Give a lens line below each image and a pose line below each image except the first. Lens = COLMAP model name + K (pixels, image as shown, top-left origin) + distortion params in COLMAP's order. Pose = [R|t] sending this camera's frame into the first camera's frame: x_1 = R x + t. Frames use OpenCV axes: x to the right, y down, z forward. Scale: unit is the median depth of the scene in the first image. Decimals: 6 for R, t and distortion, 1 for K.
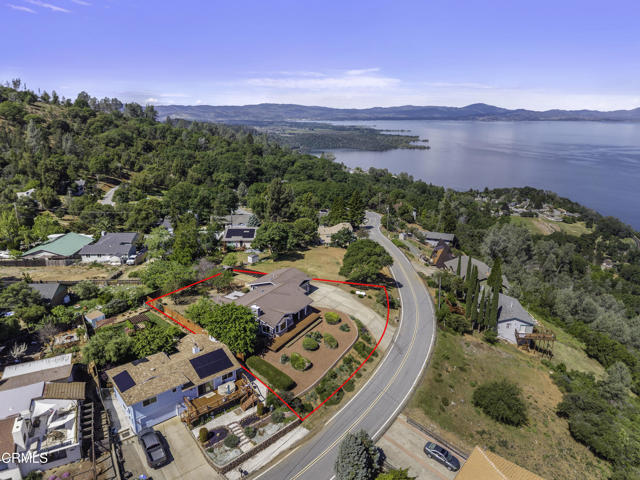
lens RADIAL K [[427.2, 0, 319.0], [0, 427.2, 239.0], [0, 0, 1]] dist [0.021745, -0.021835]
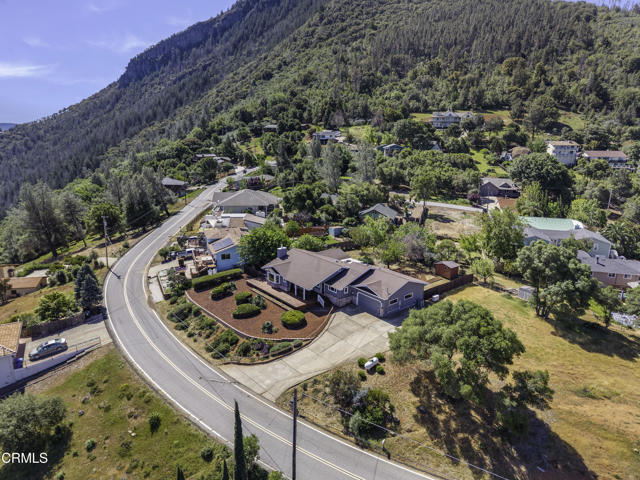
lens RADIAL K [[427.2, 0, 318.6], [0, 427.2, 239.3], [0, 0, 1]] dist [0.021745, -0.021835]
pose [[-0.333534, 0.225966, -0.915256, 0.756811], [-0.280389, 0.903138, 0.325152, -0.215754], [0.900076, 0.365077, -0.237869, 1.357879]]
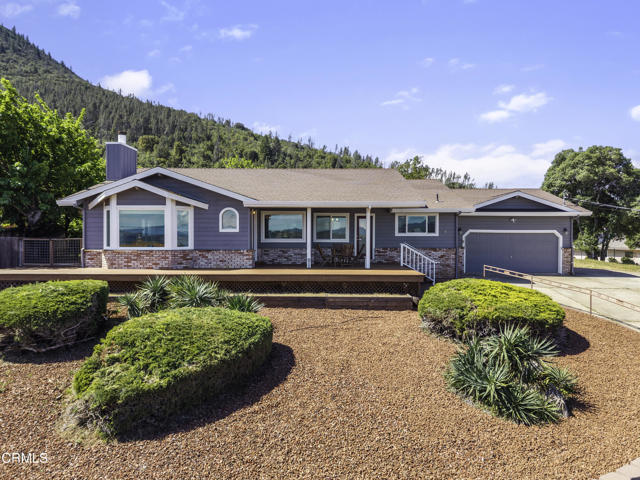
lens RADIAL K [[427.2, 0, 317.0], [0, 427.2, 245.2], [0, 0, 1]] dist [0.021745, -0.021835]
pose [[0.500901, 0.008701, -0.865461, 0.140244], [-0.248352, 0.959344, -0.134093, 0.230206], [0.829108, 0.282106, 0.482697, 1.028776]]
